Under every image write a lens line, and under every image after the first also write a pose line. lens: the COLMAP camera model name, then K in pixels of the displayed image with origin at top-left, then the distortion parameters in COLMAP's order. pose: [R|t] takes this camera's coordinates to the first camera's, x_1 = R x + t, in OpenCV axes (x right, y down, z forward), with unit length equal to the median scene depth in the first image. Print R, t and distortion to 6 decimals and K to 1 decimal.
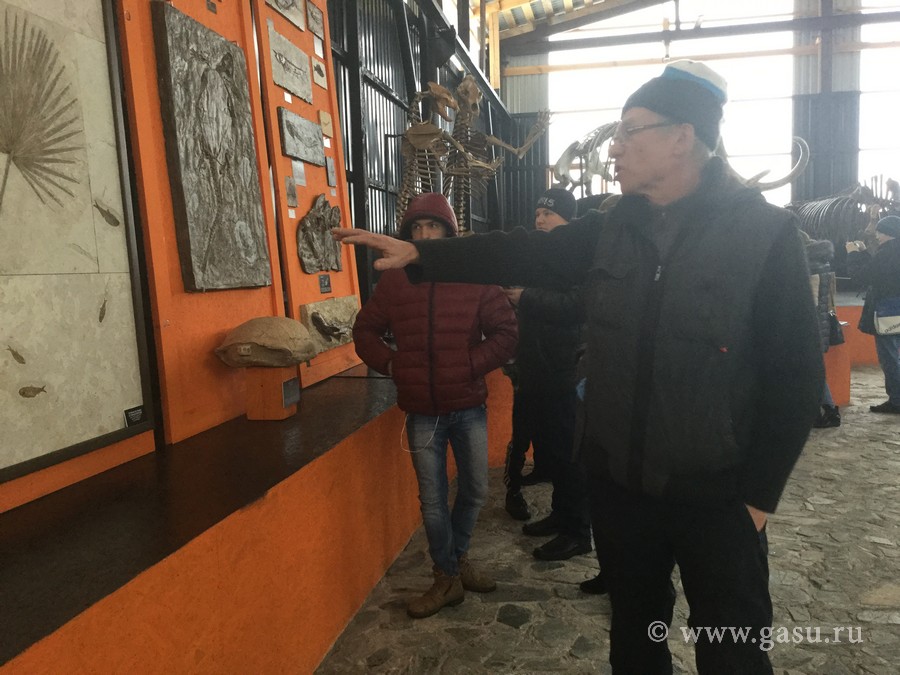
lens RADIAL K [[805.6, 0, 450.0], [0, 805.6, 337.5], [0, 0, 1]] dist [0.090926, -0.152669]
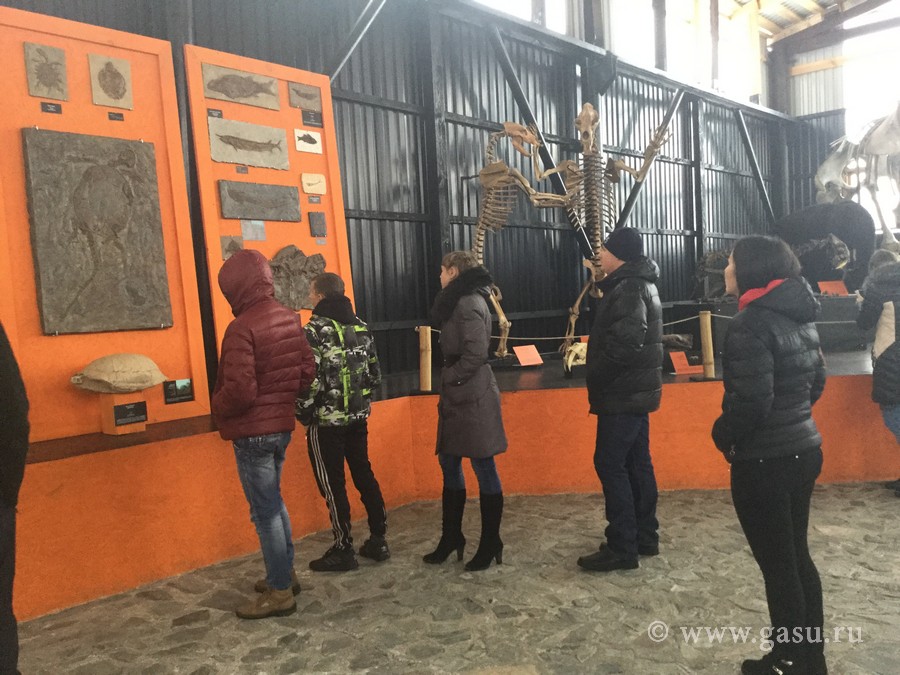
lens RADIAL K [[805.6, 0, 450.0], [0, 805.6, 337.5], [0, 0, 1]] dist [0.090926, -0.152669]
pose [[0.848400, 0.003698, -0.529342, 1.239666], [-0.017964, 0.999601, -0.021809, -0.044024], [0.529050, 0.028012, 0.848128, 0.255223]]
